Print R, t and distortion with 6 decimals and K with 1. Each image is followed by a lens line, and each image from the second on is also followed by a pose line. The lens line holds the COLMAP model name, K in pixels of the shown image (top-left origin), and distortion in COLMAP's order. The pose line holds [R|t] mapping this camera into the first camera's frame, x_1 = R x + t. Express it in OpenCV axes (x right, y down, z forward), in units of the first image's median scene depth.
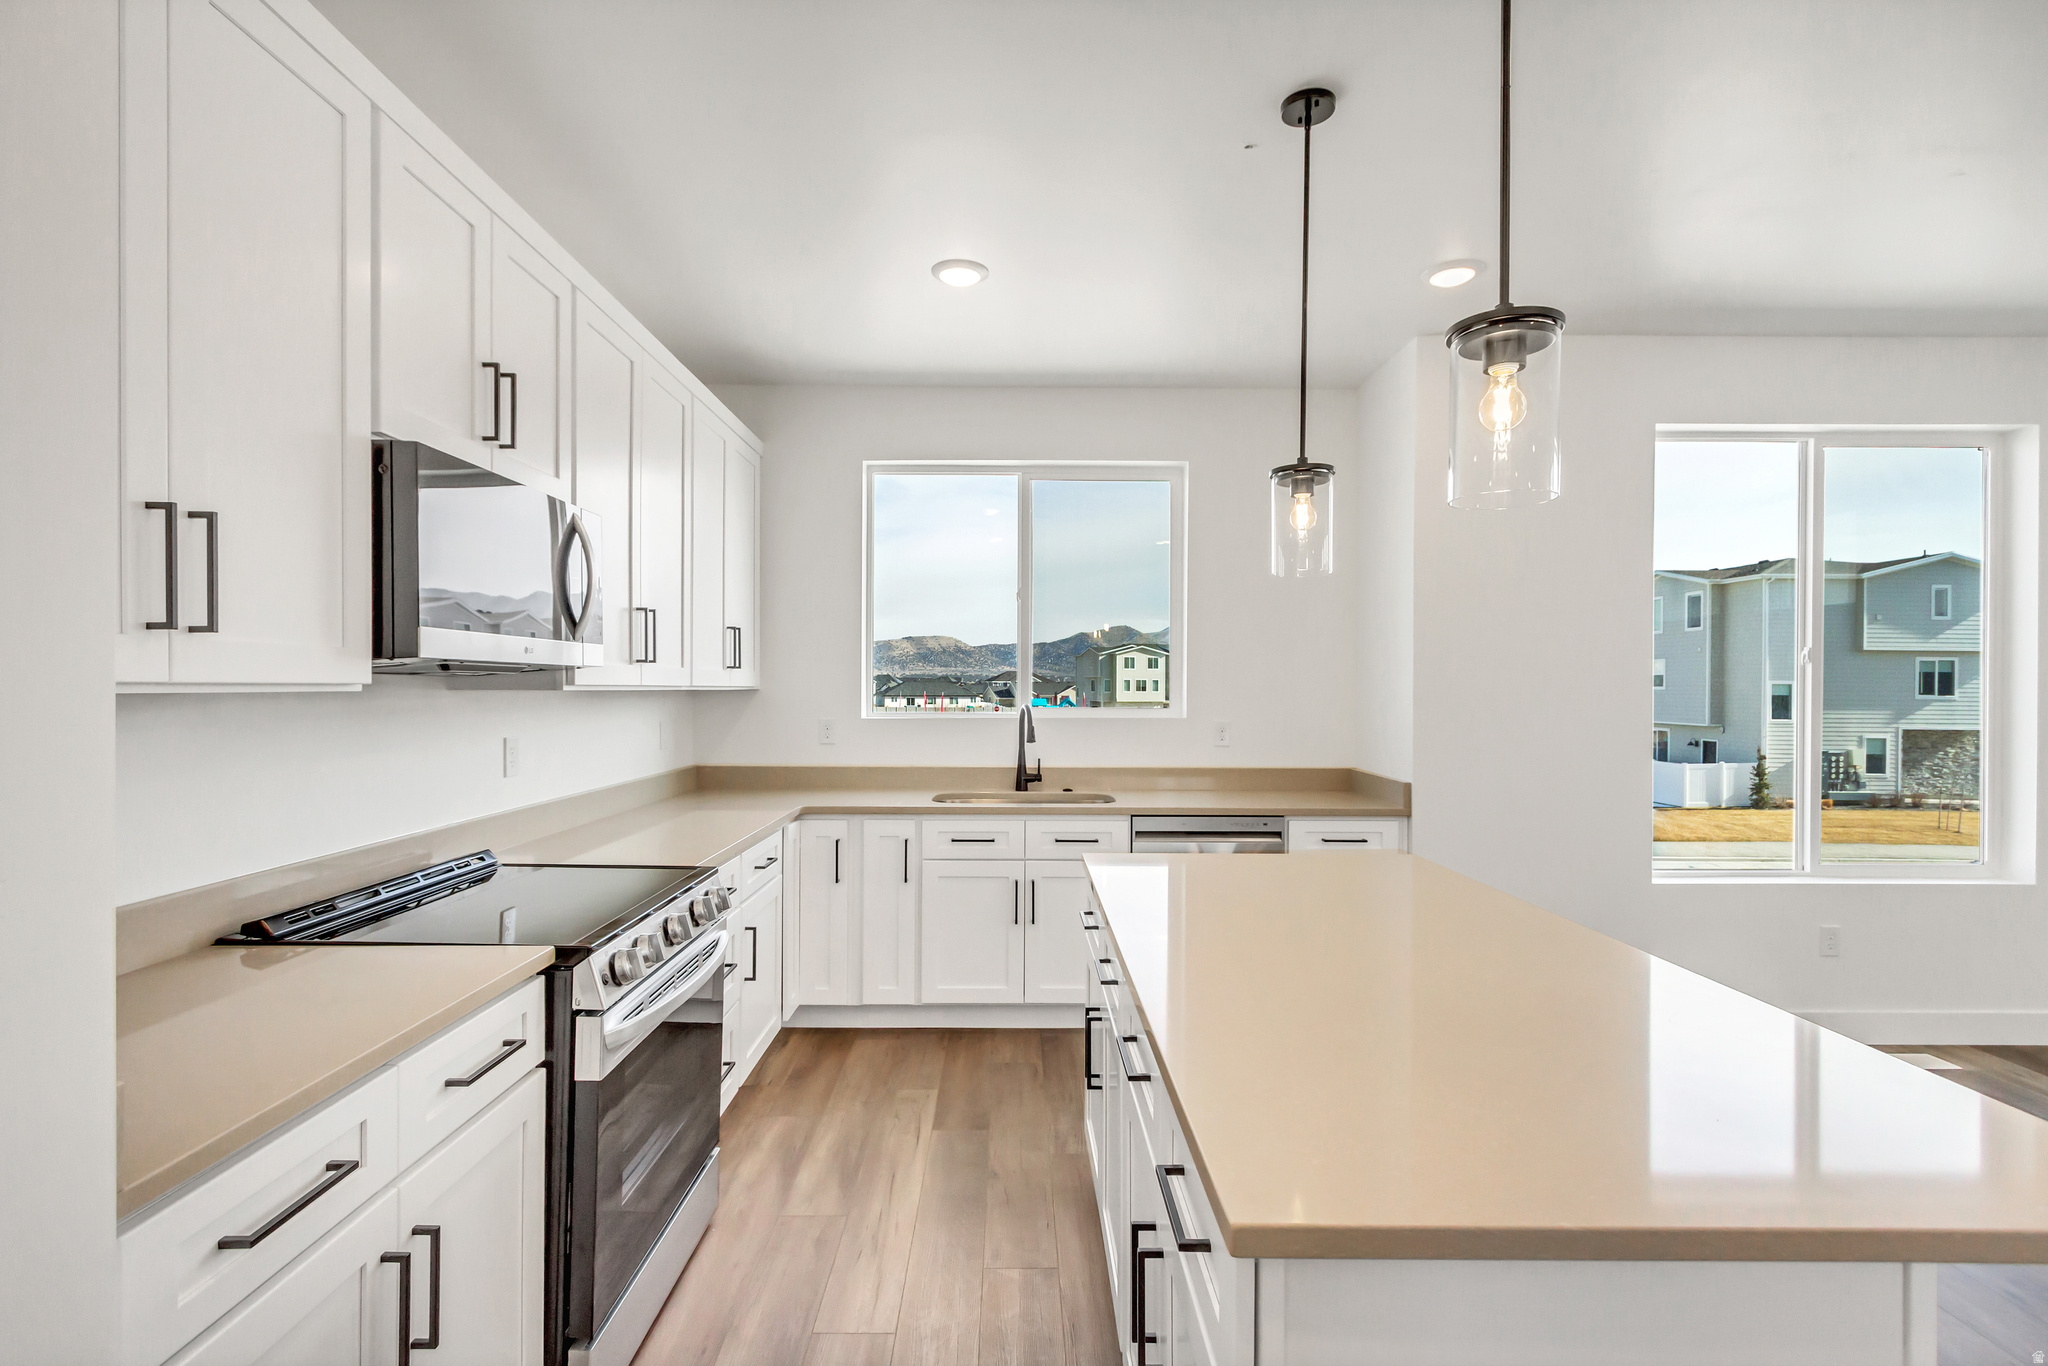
lens RADIAL K [[945.6, 0, 1011.1], [0, 945.6, 691.8], [0, 0, 1]] dist [0.006940, -0.001594]
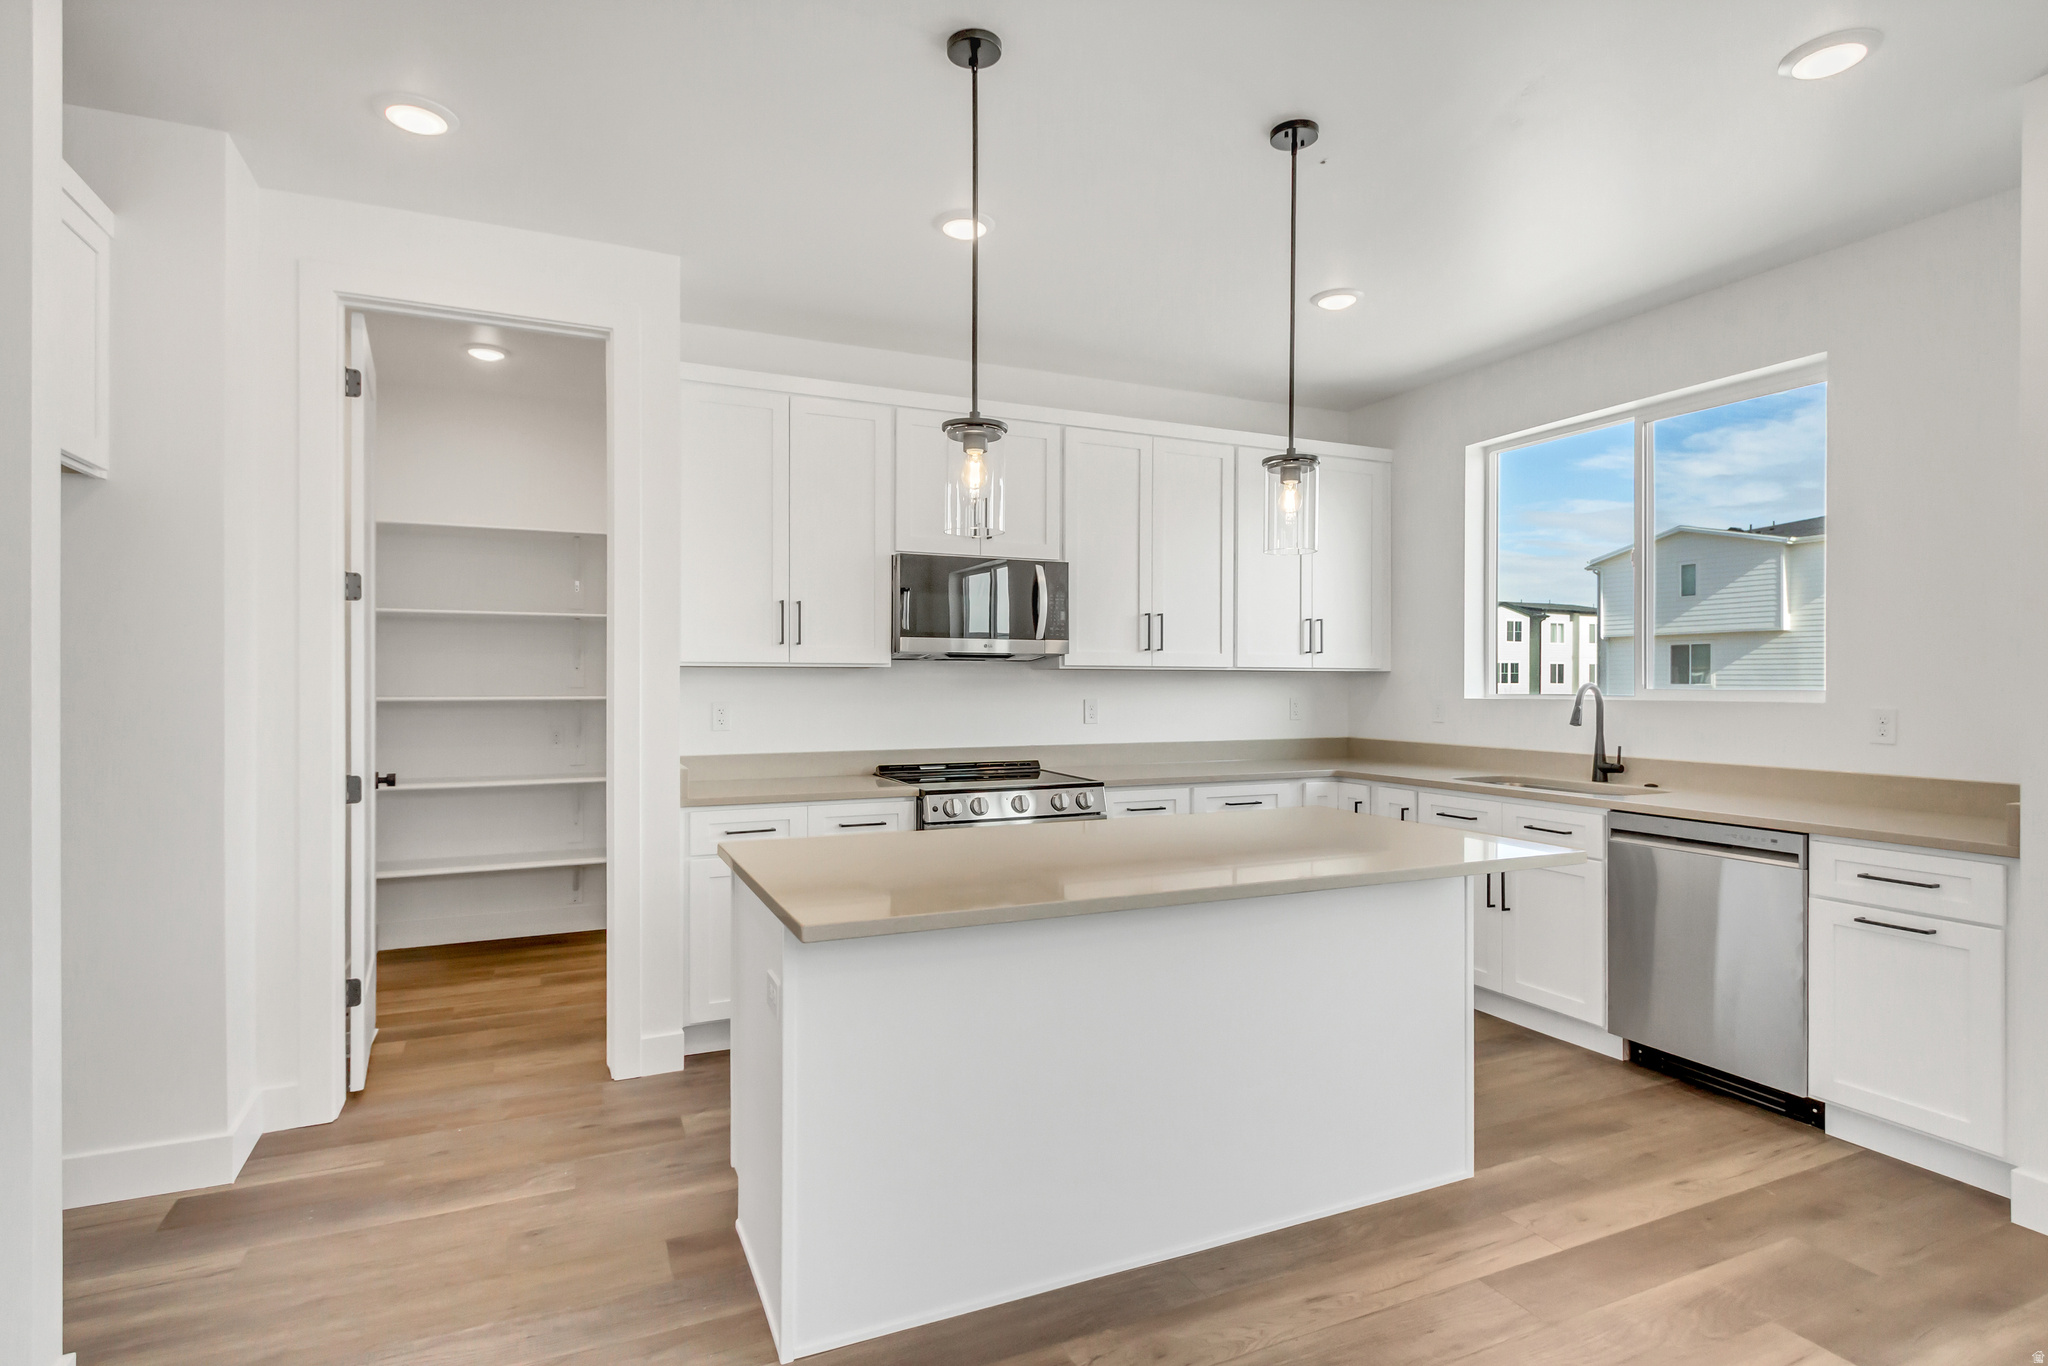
lens RADIAL K [[1029.7, 0, 1013.3], [0, 1029.7, 681.3], [0, 0, 1]] dist [0.004985, -0.001654]
pose [[0.407193, -0.006805, -0.913317, 0.672003], [-0.004686, 0.999944, -0.009540, 0.022245], [0.913330, 0.008164, 0.407138, 0.106659]]
